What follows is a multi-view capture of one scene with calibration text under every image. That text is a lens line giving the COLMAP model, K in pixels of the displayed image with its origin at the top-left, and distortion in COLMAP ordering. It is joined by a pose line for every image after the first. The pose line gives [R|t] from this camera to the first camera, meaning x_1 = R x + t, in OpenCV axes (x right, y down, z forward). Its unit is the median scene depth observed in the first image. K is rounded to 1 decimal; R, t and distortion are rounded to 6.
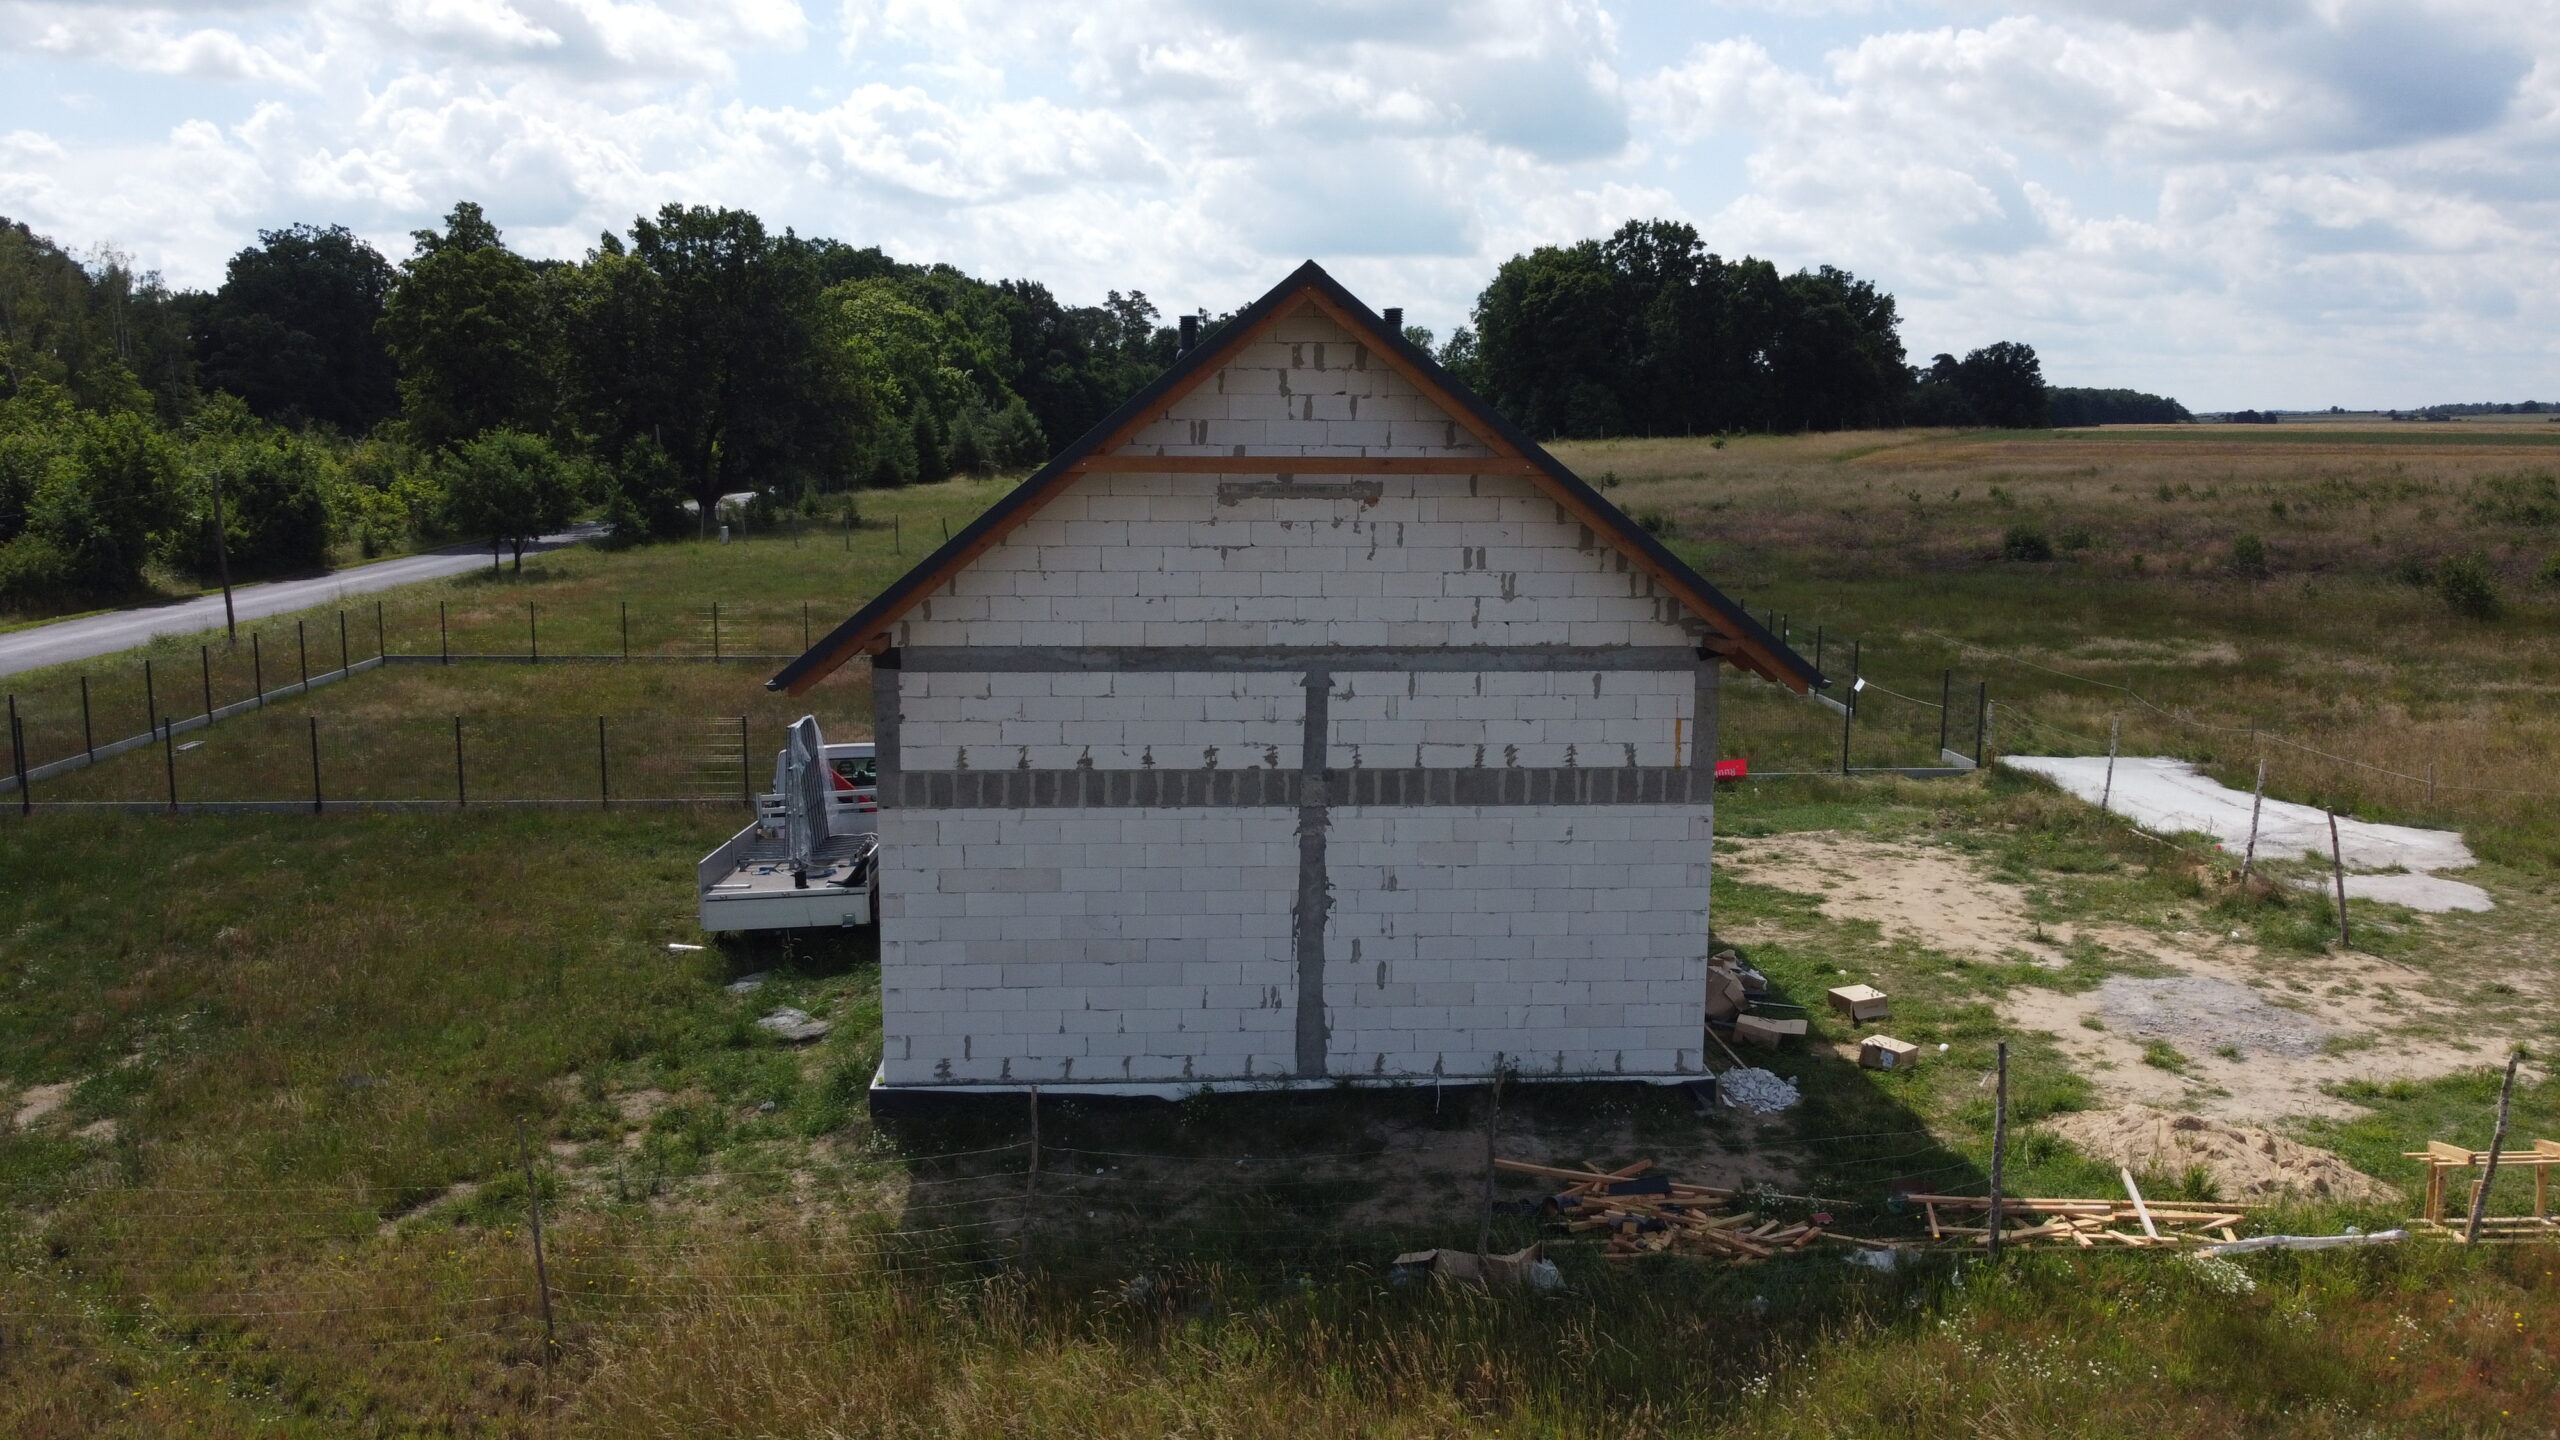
lens RADIAL K [[1936.1, 0, 1280.0], [0, 1936.1, 720.0], [0, 0, 1]] dist [-0.008761, -0.006949]
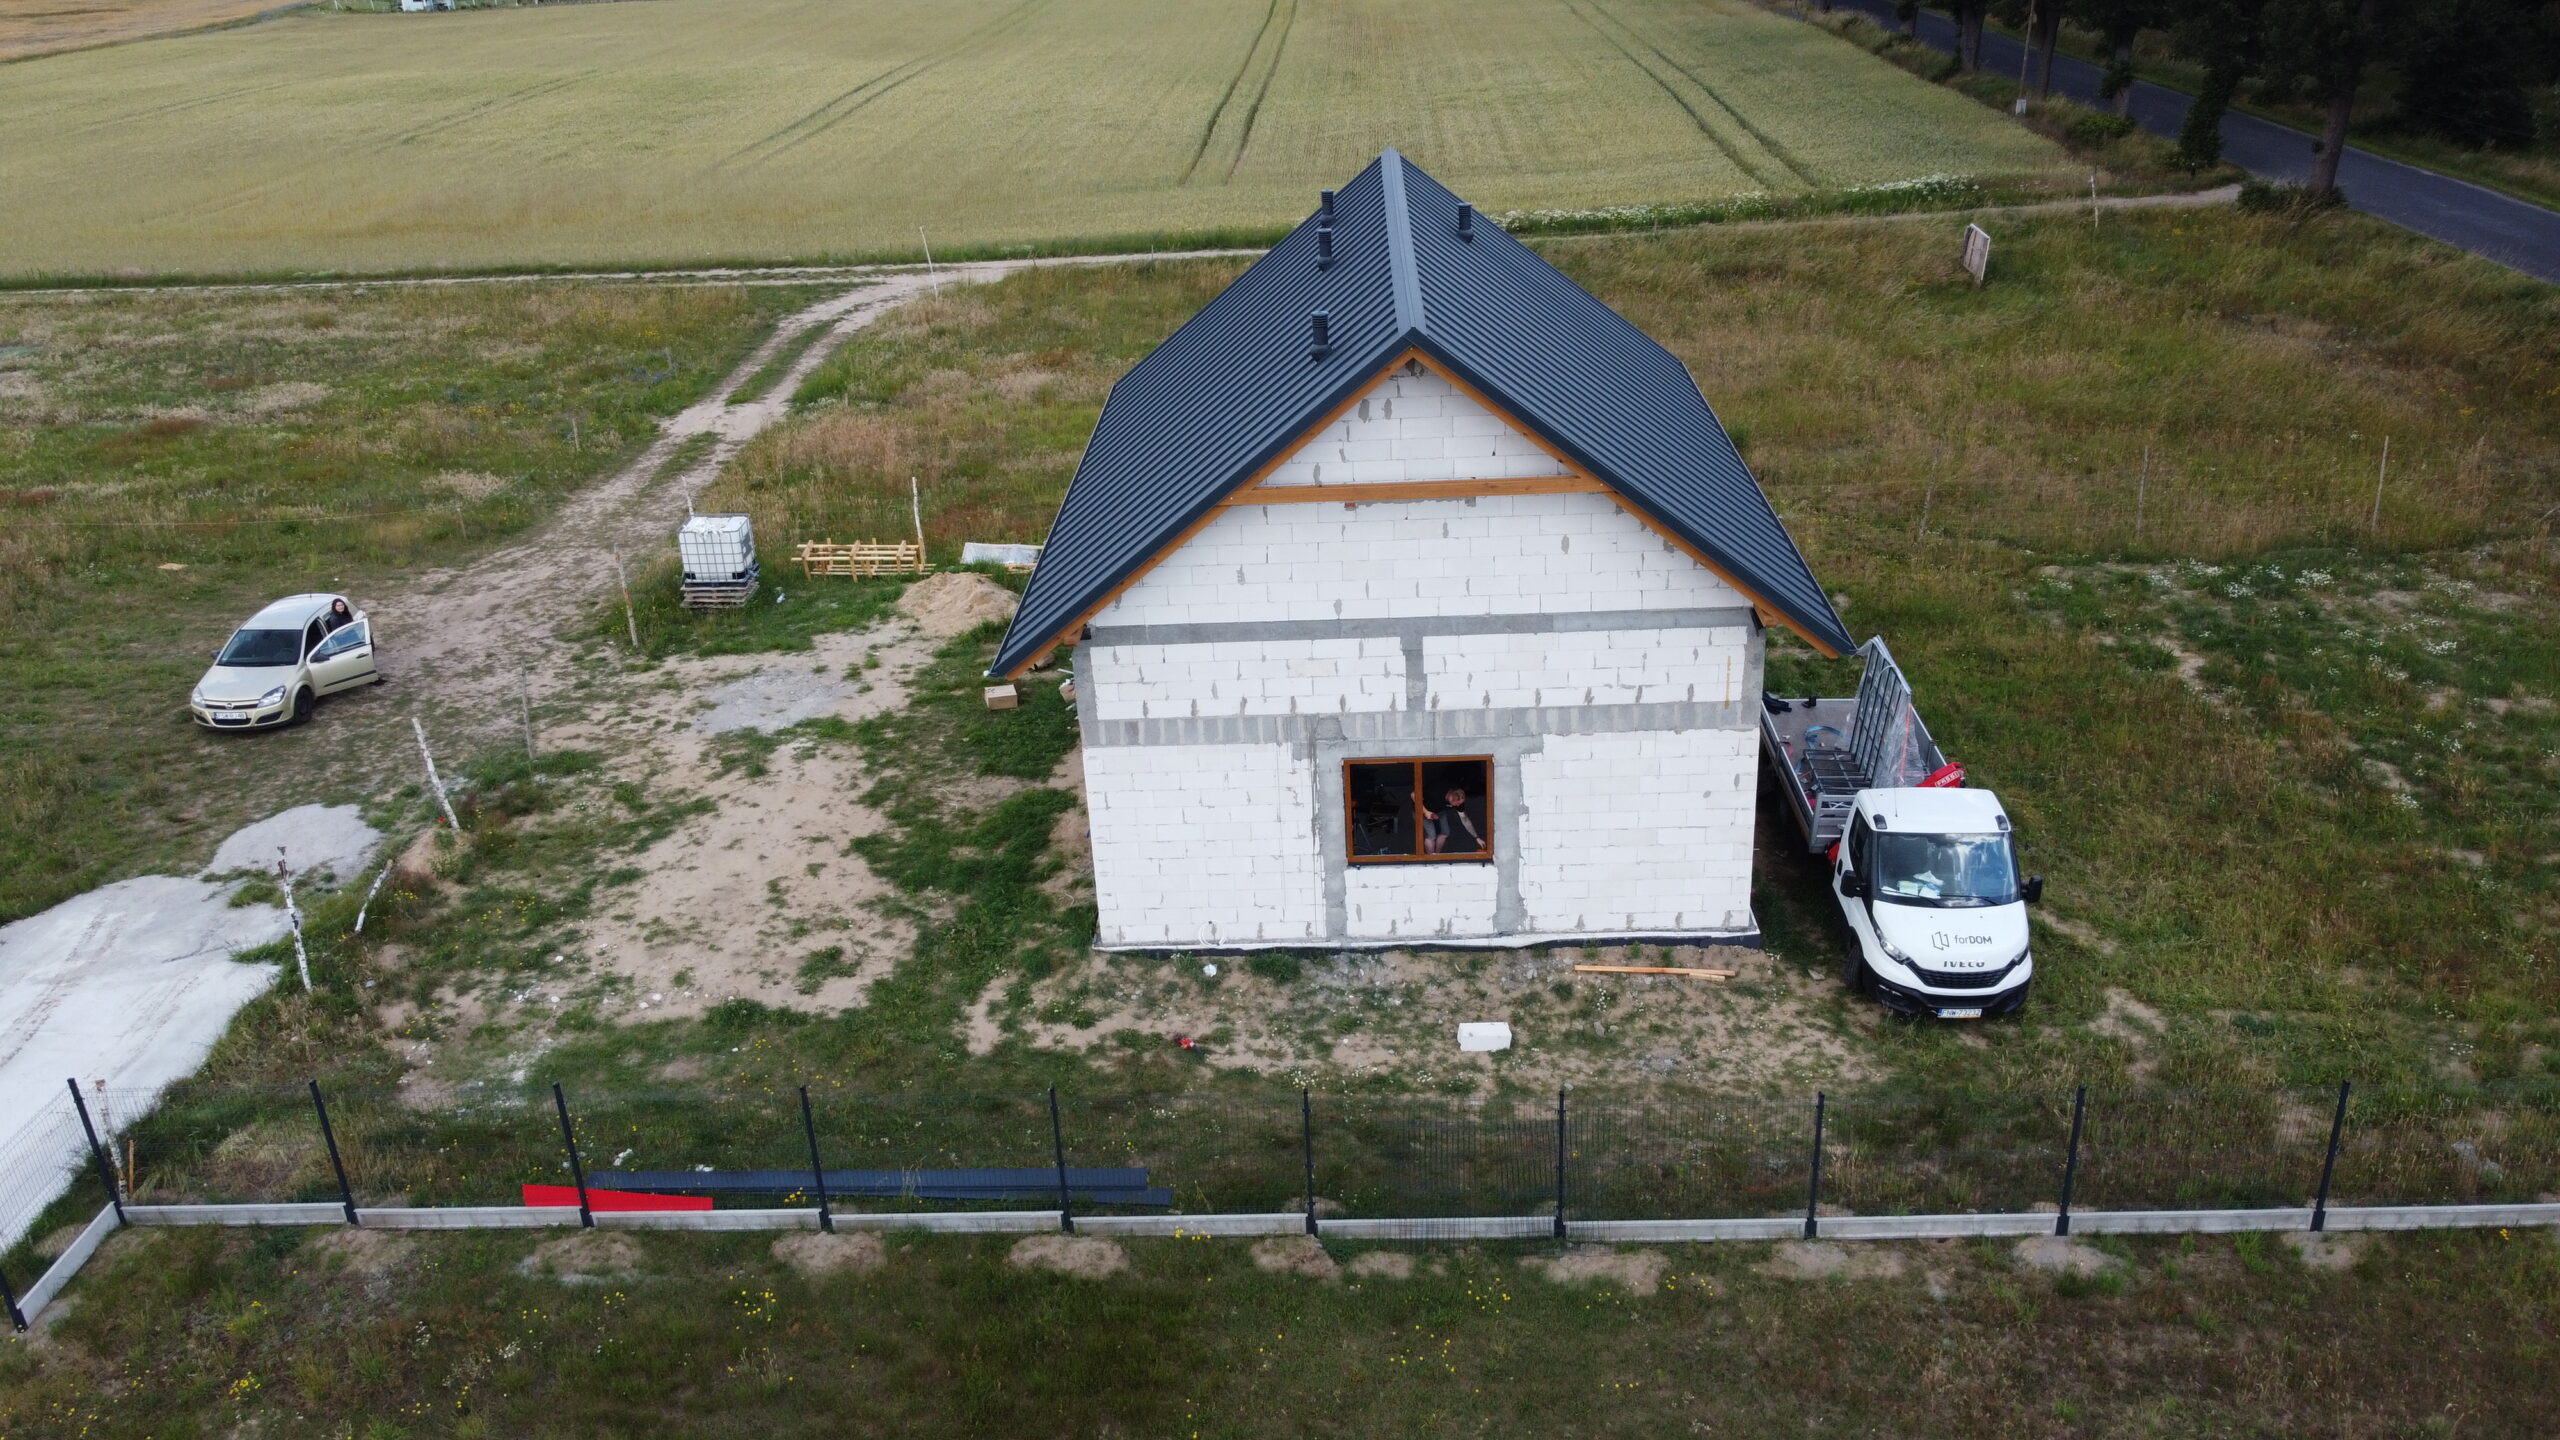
lens RADIAL K [[1954.9, 0, 1272.0], [0, 1954.9, 738.3], [0, 0, 1]] dist [-0.004122, 0.002015]
pose [[-0.994317, -0.000223, 0.106463, -0.052913], [0.058961, 0.831483, 0.552412, -0.597338], [-0.088646, 0.555550, -0.826744, 2.127099]]
